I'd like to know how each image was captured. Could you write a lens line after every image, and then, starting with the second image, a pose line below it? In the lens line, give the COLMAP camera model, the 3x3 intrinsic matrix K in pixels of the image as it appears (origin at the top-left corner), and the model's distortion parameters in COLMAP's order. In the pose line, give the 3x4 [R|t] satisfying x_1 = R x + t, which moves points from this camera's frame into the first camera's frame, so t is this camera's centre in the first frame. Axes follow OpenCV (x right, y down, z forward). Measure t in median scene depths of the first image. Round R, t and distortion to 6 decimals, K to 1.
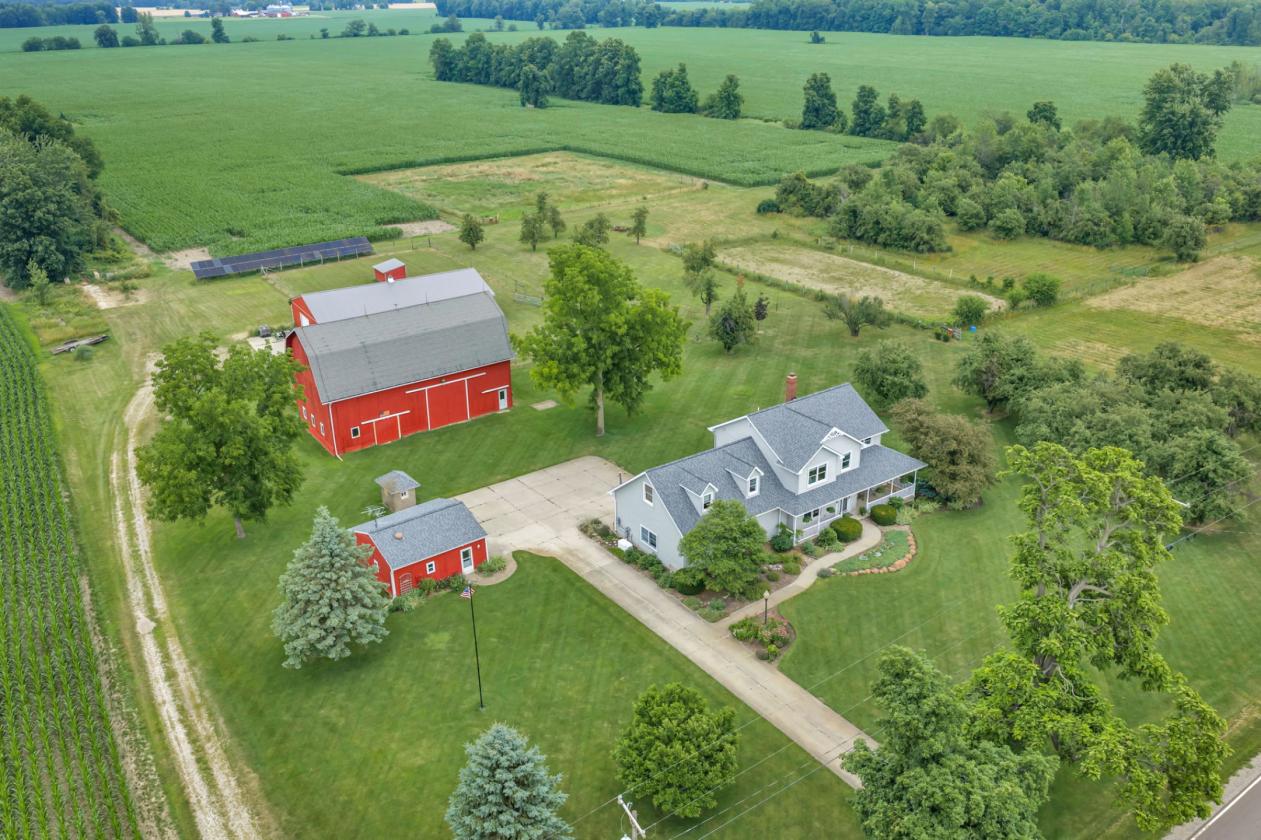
lens RADIAL K [[1043.2, 0, 634.9], [0, 1043.2, 419.4], [0, 0, 1]] dist [0.014149, -0.017353]
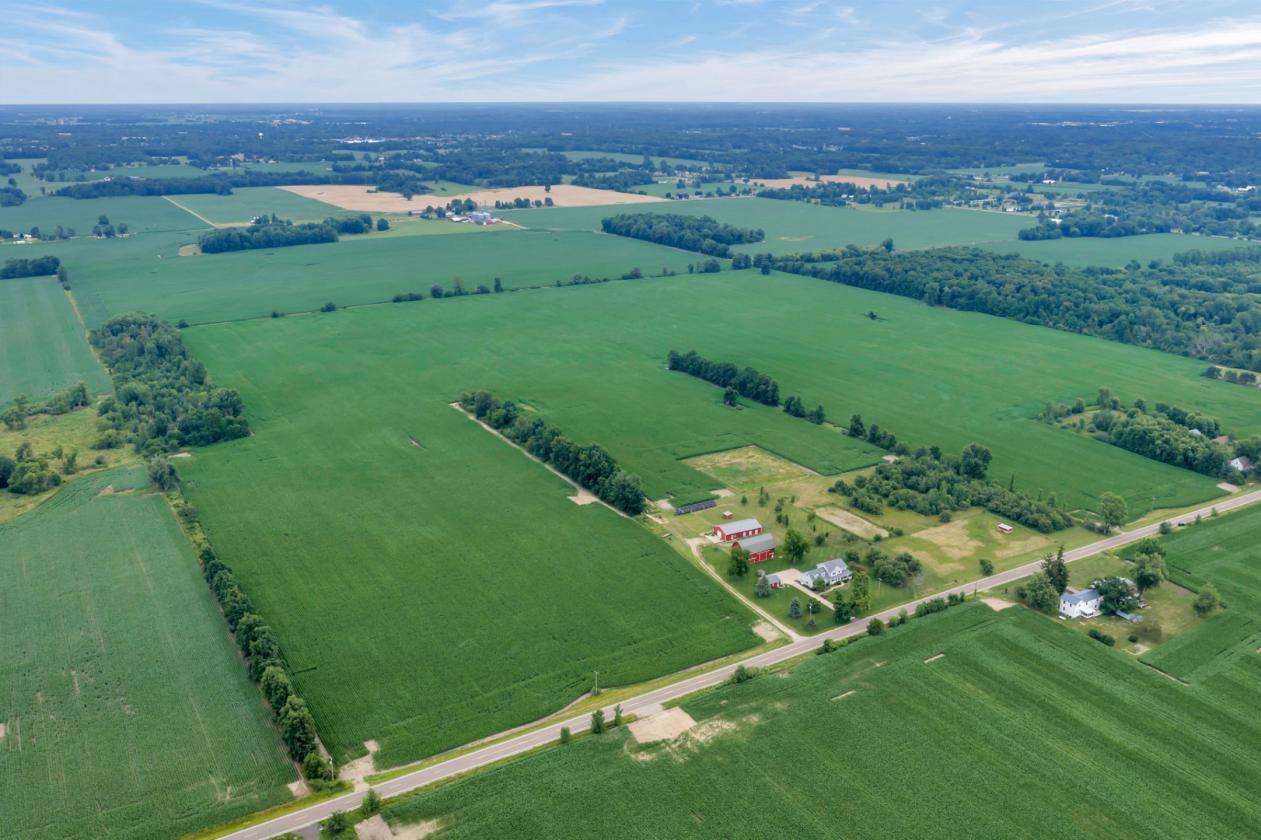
lens RADIAL K [[1043.2, 0, 634.9], [0, 1043.2, 419.4], [0, 0, 1]] dist [0.014149, -0.017353]
pose [[0.996416, 0.040913, -0.074031, -0.434682], [-0.047961, 0.994219, -0.096069, -0.153243], [0.069672, 0.099275, 0.992618, -3.971361]]
